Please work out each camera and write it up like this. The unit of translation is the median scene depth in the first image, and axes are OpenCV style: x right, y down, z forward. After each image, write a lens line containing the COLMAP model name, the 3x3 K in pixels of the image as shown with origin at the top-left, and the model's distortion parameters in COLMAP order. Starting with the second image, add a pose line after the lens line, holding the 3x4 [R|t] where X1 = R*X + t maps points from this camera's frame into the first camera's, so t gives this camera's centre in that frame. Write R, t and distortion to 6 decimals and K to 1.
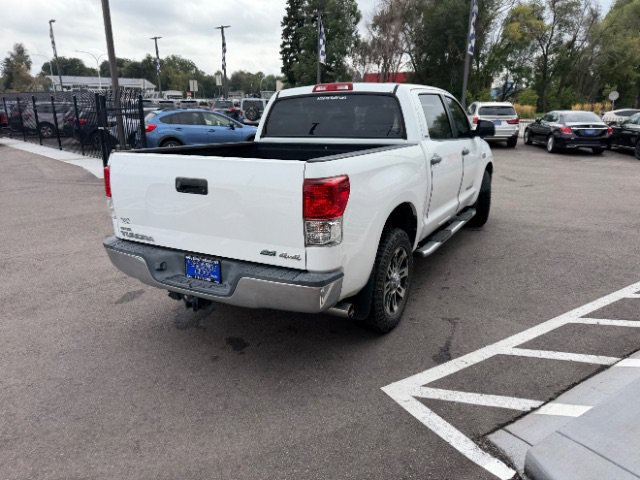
lens RADIAL K [[451.9, 0, 319.5], [0, 451.9, 244.0], [0, 0, 1]] dist [0.027394, -0.036864]
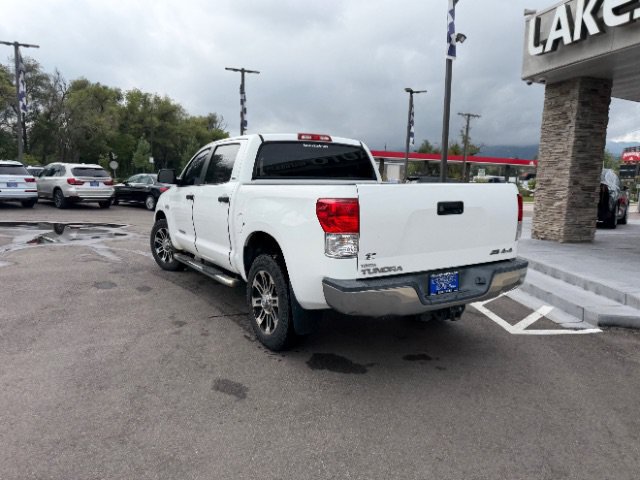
lens RADIAL K [[451.9, 0, 318.4], [0, 451.9, 232.2], [0, 0, 1]] dist [0.027394, -0.036864]
pose [[0.485753, -0.082228, 0.870220, -0.895997], [0.228190, 0.972972, -0.035437, -0.064092], [-0.843785, 0.215789, 0.491388, 0.443947]]
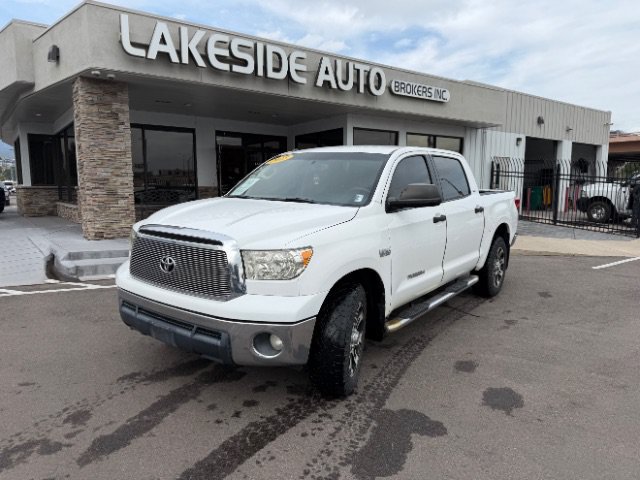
lens RADIAL K [[451.9, 0, 319.2], [0, 451.9, 240.1], [0, 0, 1]] dist [0.027394, -0.036864]
pose [[-0.991533, -0.019363, 0.128400, 0.113326], [0.035222, 0.911640, 0.409478, -0.624757], [-0.124983, 0.410533, -0.903240, 2.188787]]
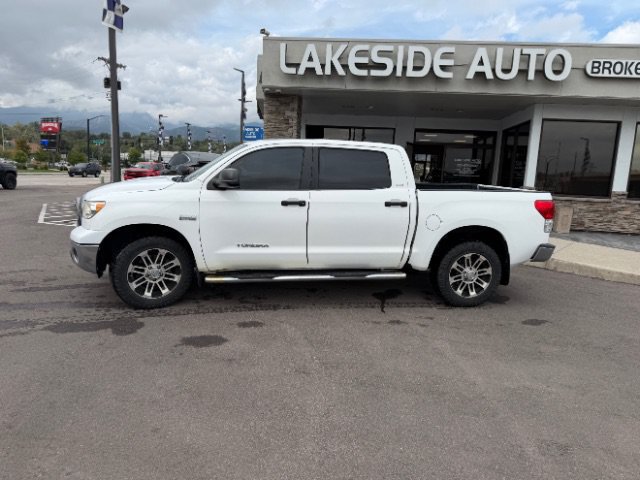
lens RADIAL K [[451.9, 0, 317.8], [0, 451.9, 239.9], [0, 0, 1]] dist [0.027394, -0.036864]
pose [[-0.637781, -0.142764, 0.756871, -0.854892], [0.179975, 0.927845, 0.326670, -0.526854], [-0.748896, 0.344561, -0.566067, 1.878284]]
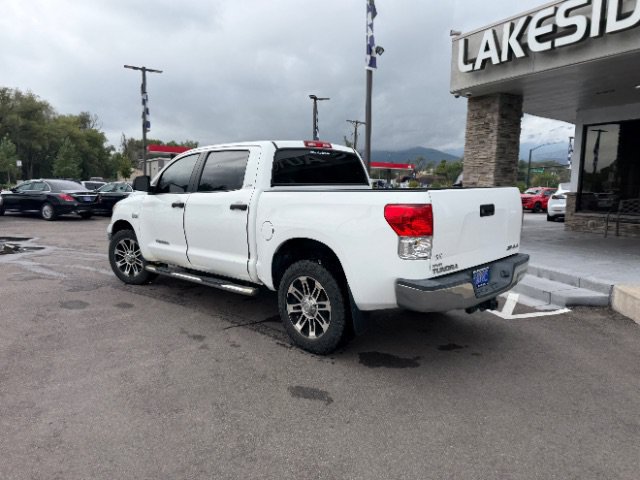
lens RADIAL K [[451.9, 0, 318.3], [0, 451.9, 230.8], [0, 0, 1]] dist [0.027394, -0.036864]
pose [[0.255909, -0.087086, 0.962770, -1.022532], [0.266897, 0.963589, 0.016218, -0.136105], [-0.929127, 0.252810, 0.269834, 0.679819]]
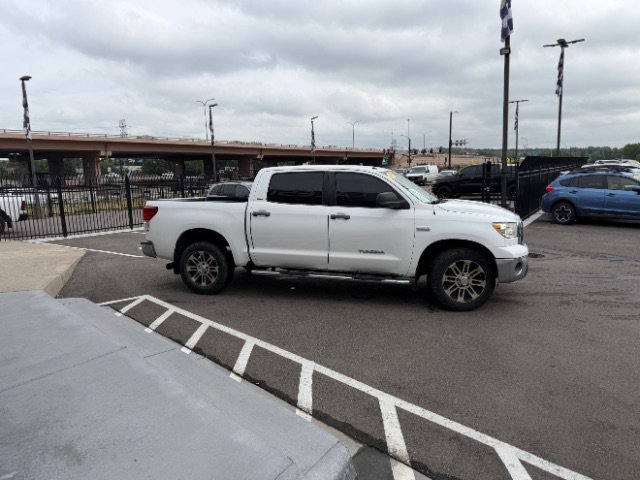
lens RADIAL K [[451.9, 0, 322.1], [0, 451.9, 241.5], [0, 0, 1]] dist [0.027394, -0.036864]
pose [[0.204158, 0.145865, -0.968010, 1.611470], [-0.265289, 0.960078, 0.088719, -0.255386], [0.942306, 0.238690, 0.234704, 0.758399]]
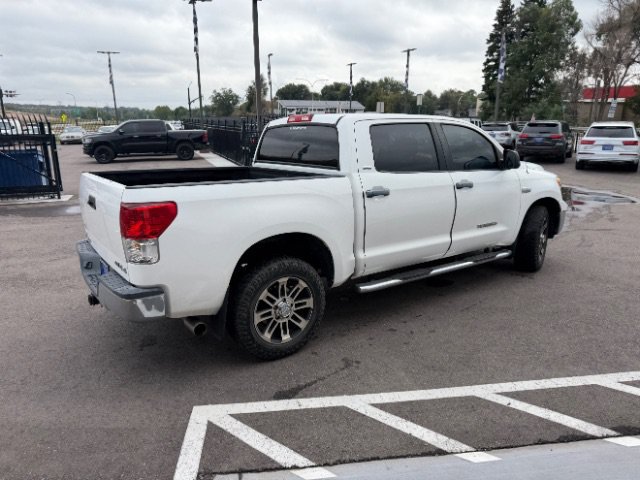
lens RADIAL K [[451.9, 0, 318.6], [0, 451.9, 237.0], [0, 0, 1]] dist [0.027394, -0.036864]
pose [[0.904901, 0.100124, -0.413677, 0.482373], [-0.121544, 0.992253, -0.025714, -0.047442], [0.407897, 0.073549, 0.910061, 0.081585]]
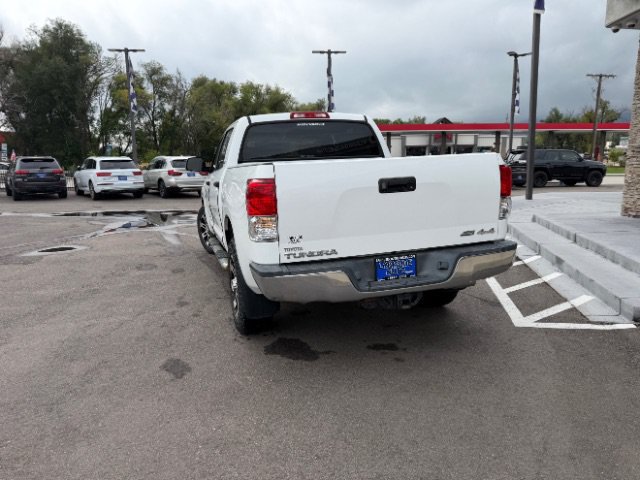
lens RADIAL K [[451.9, 0, 318.6], [0, 451.9, 241.3], [0, 0, 1]] dist [0.027394, -0.036864]
pose [[0.684005, -0.136259, 0.716638, -0.714557], [0.232997, 0.971749, -0.037622, -0.003487], [-0.691266, 0.192708, 0.696430, 0.260681]]
